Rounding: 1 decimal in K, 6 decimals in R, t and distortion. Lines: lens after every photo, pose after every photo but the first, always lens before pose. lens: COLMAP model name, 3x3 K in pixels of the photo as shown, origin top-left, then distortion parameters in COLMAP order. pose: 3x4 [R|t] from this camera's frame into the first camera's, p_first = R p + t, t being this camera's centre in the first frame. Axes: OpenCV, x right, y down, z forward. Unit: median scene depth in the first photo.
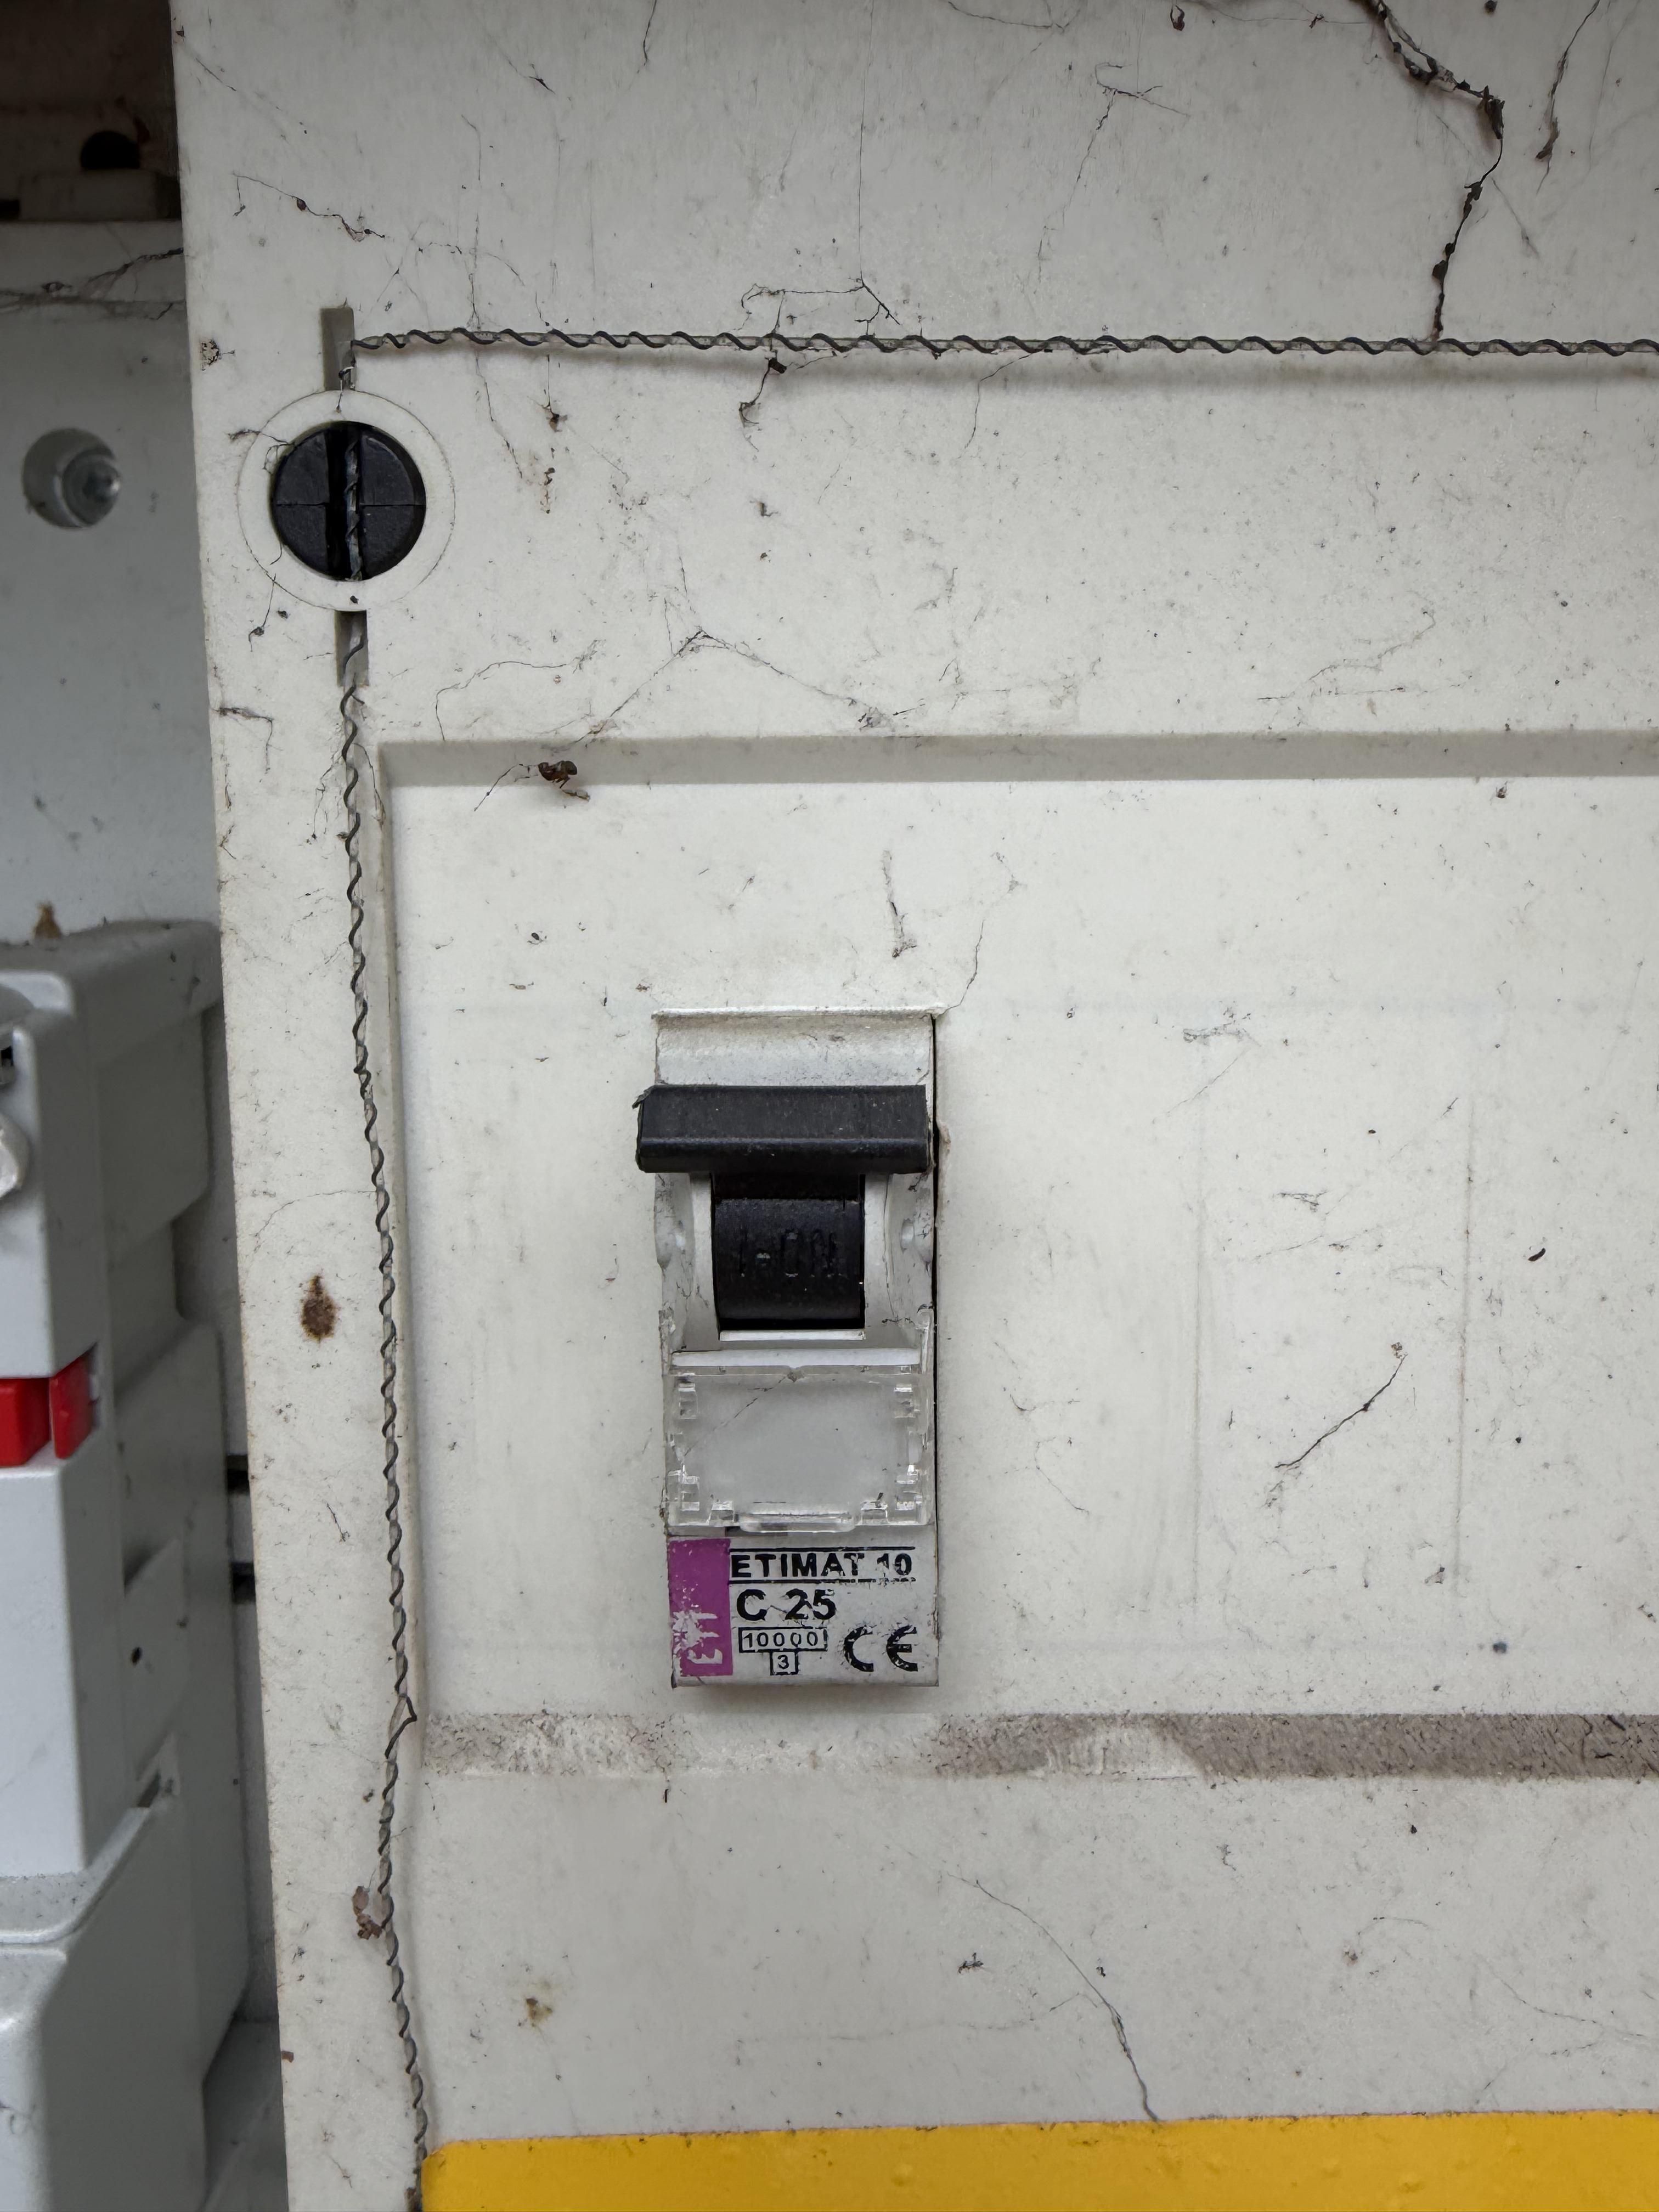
lens RADIAL K [[1698.6, 0, 872.2], [0, 1698.6, 853.5], [0, 0, 1]] dist [0.021543, -0.048470]
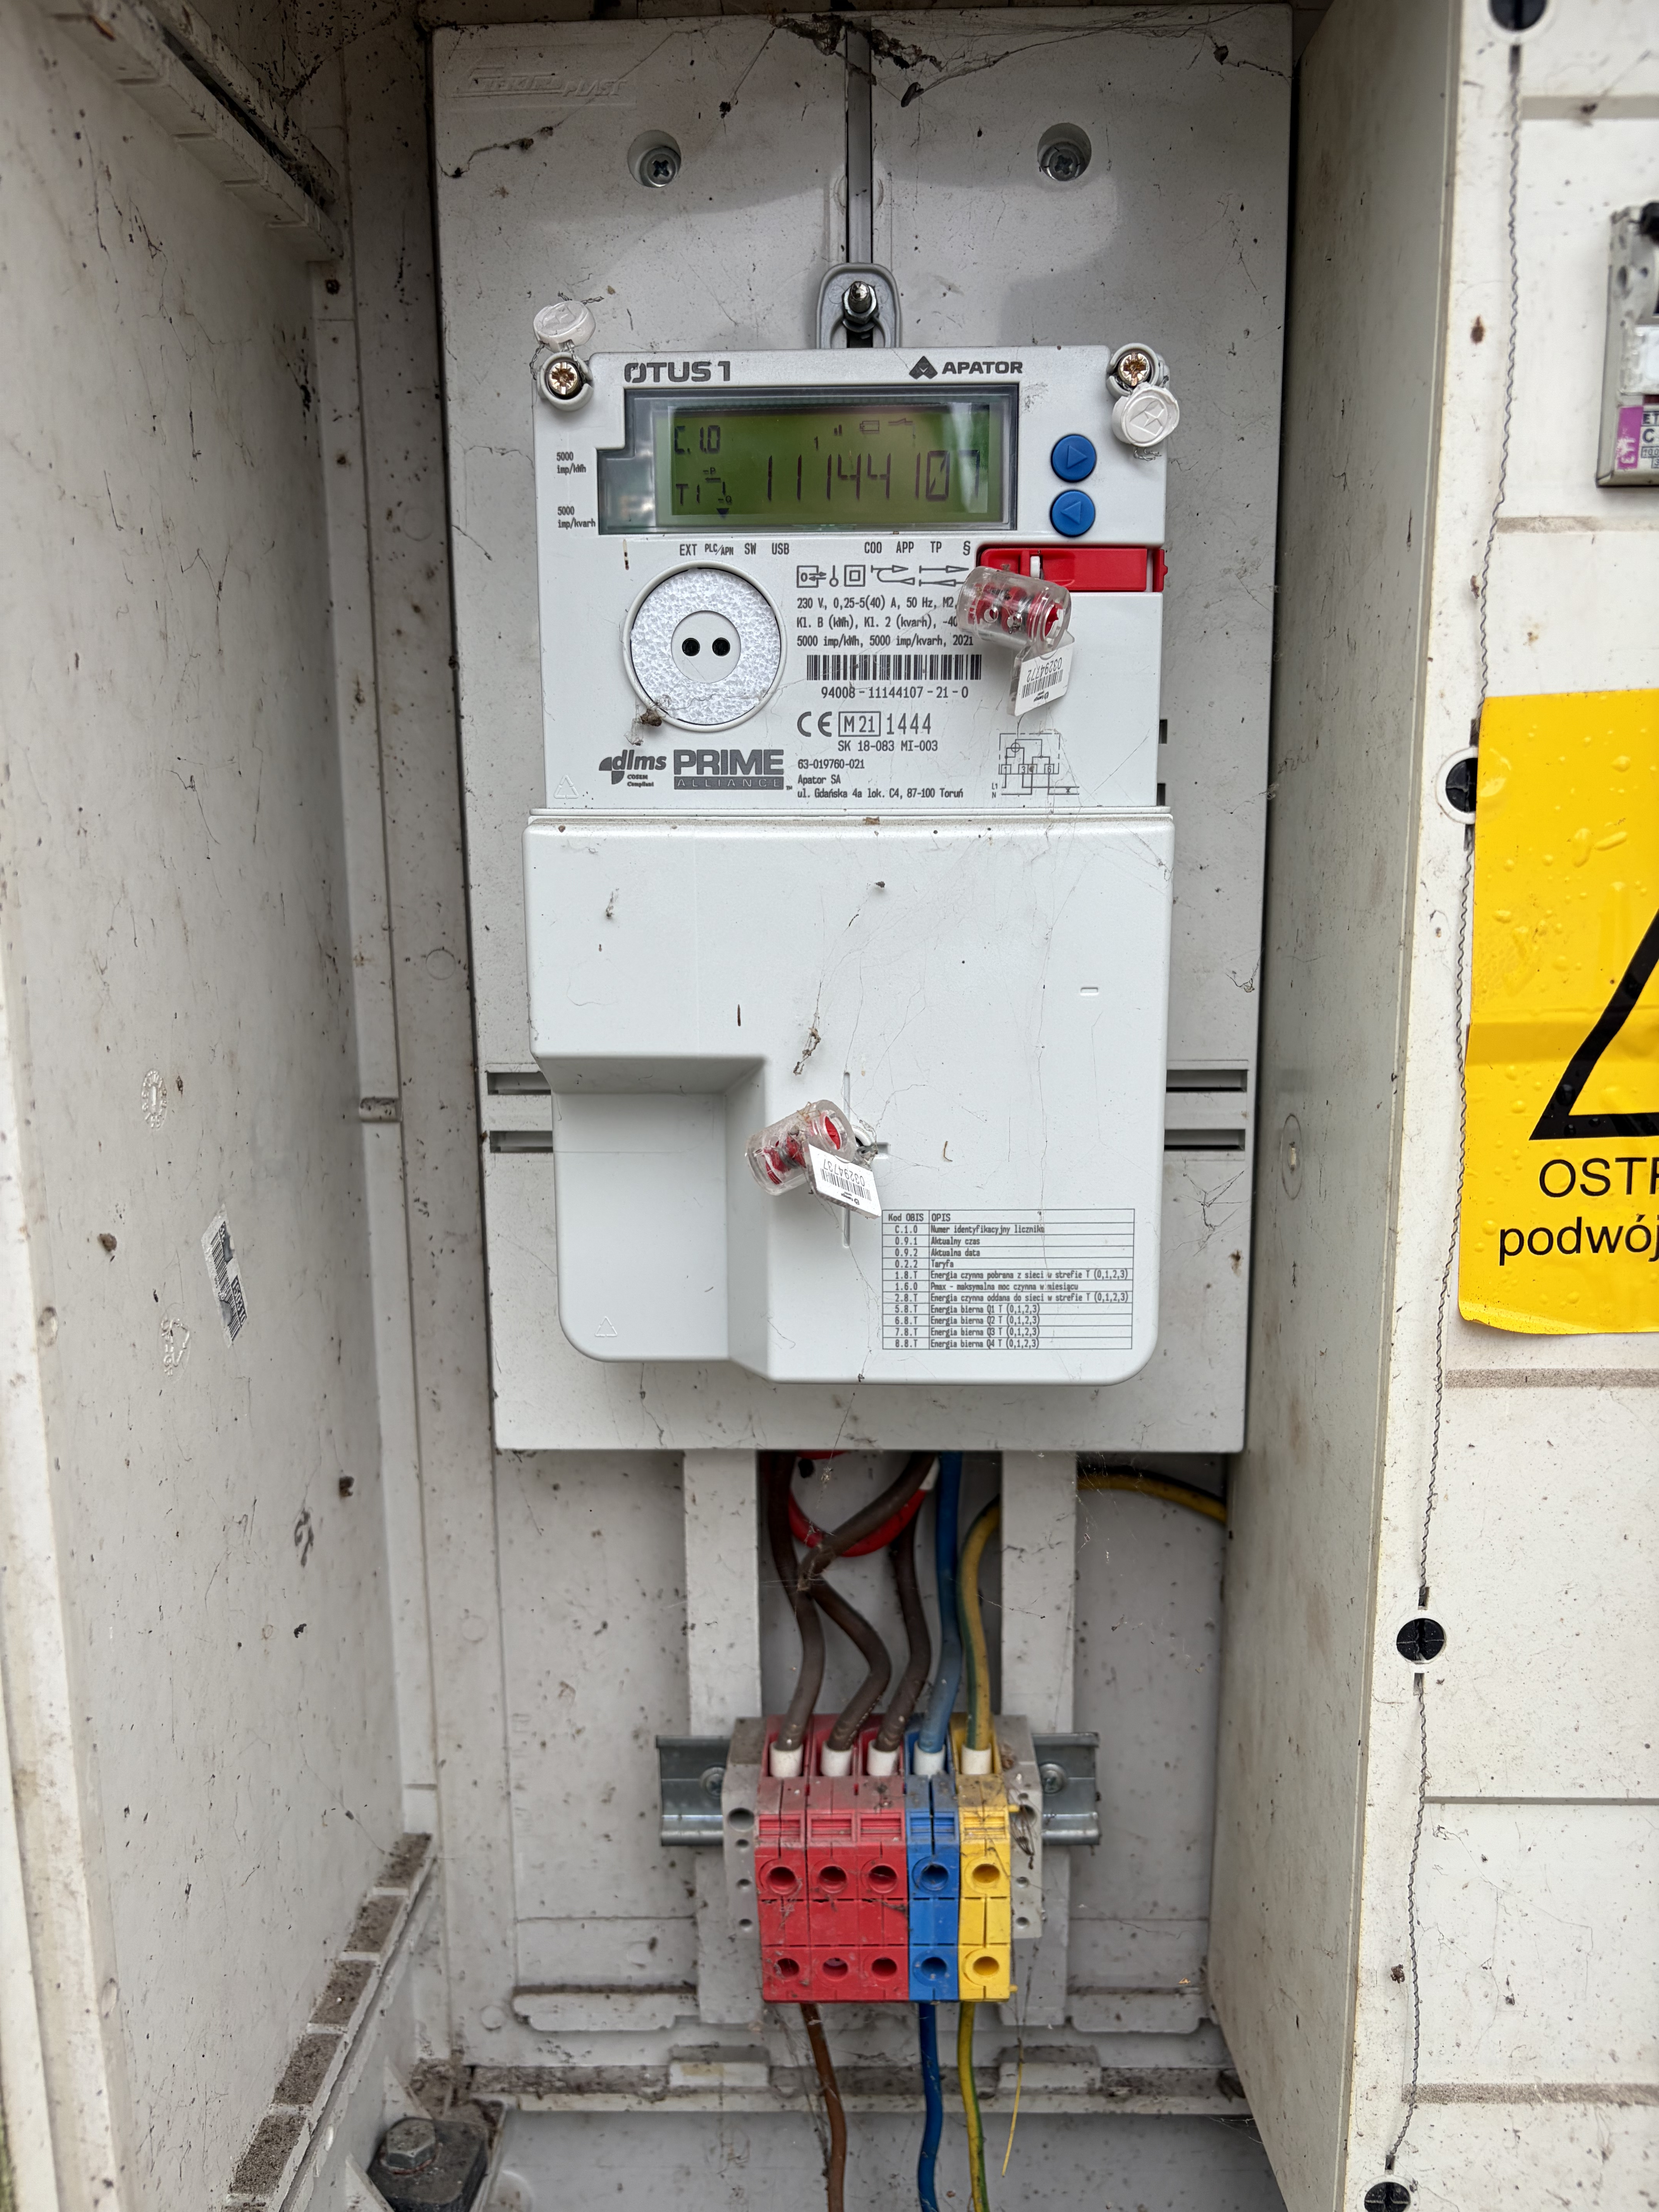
lens RADIAL K [[1698.6, 0, 831.5], [0, 1698.6, 1123.0], [0, 0, 1]] dist [0.021543, -0.048470]
pose [[0.999953, 0.002587, -0.009378, -1.332308], [-0.001936, 0.997631, 0.068758, 1.346633], [0.009533, -0.068737, 0.997589, -1.749527]]
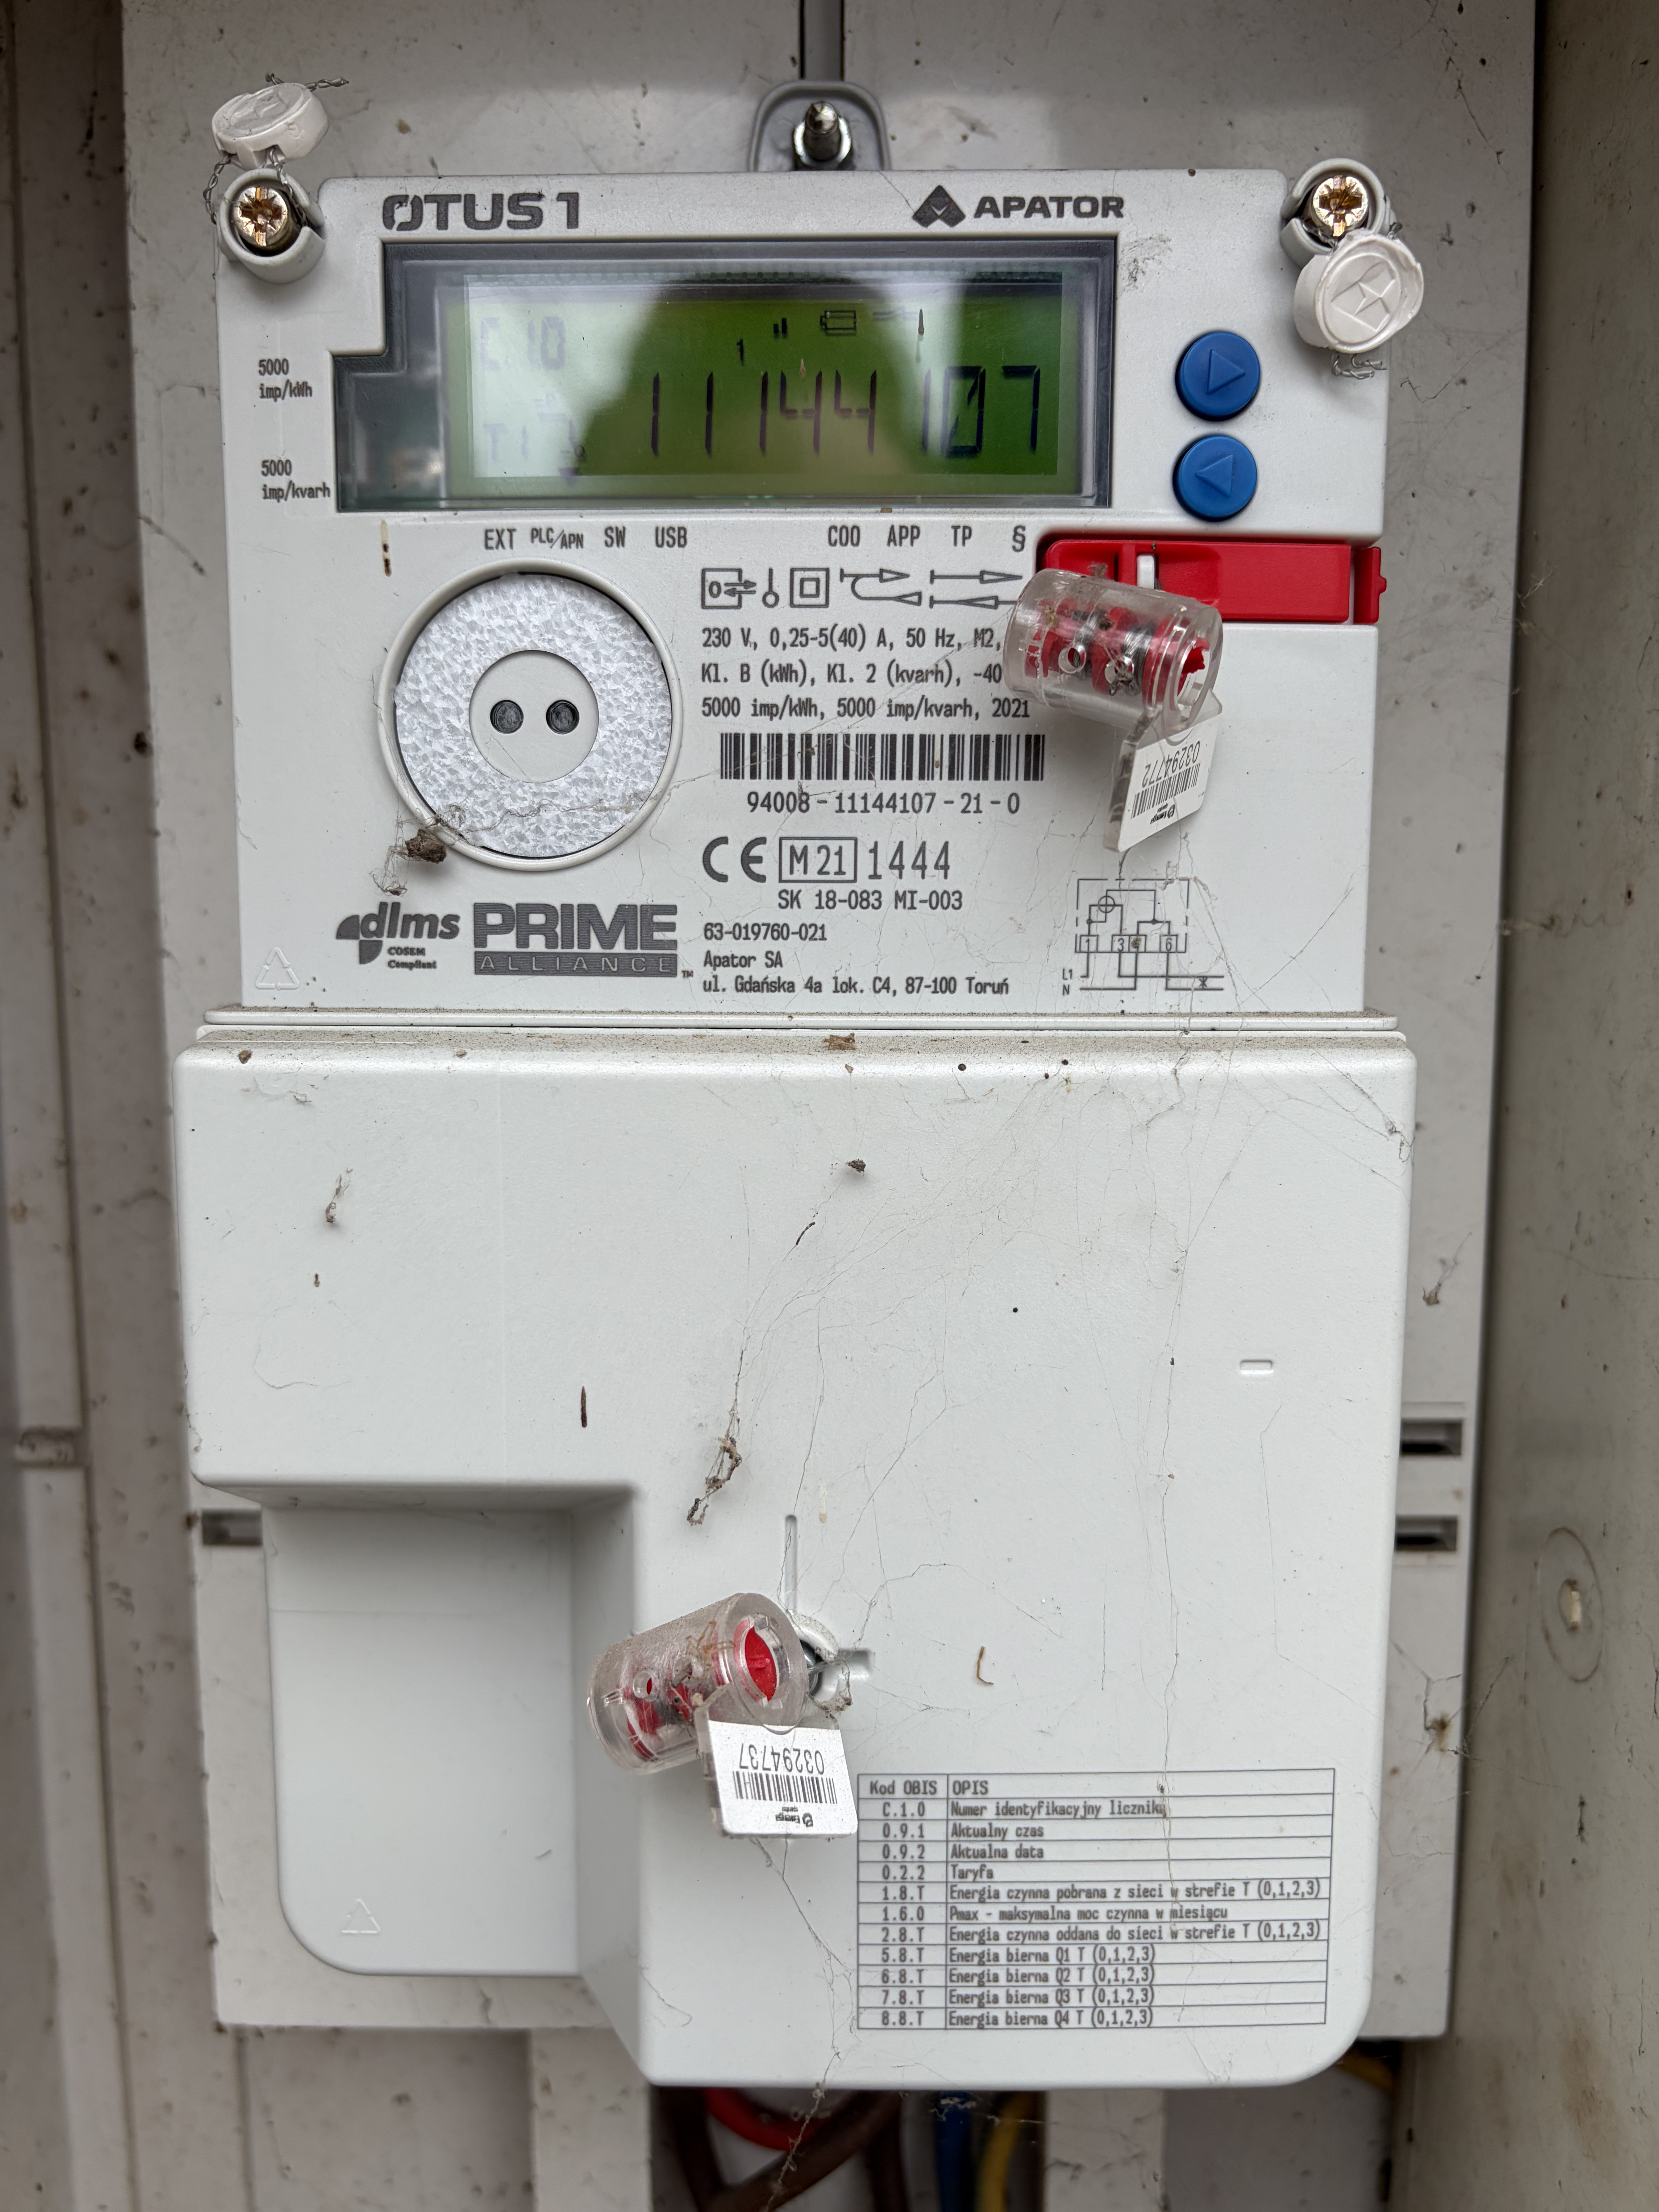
lens RADIAL K [[1698.6, 0, 832.8], [0, 1698.6, 1096.9], [0, 0, 1]] dist [0.021543, -0.048470]
pose [[0.999917, 0.006572, 0.011067, -1.313459], [-0.006614, 0.999971, 0.003779, 1.044418], [-0.011041, -0.003852, 0.999932, -0.192013]]
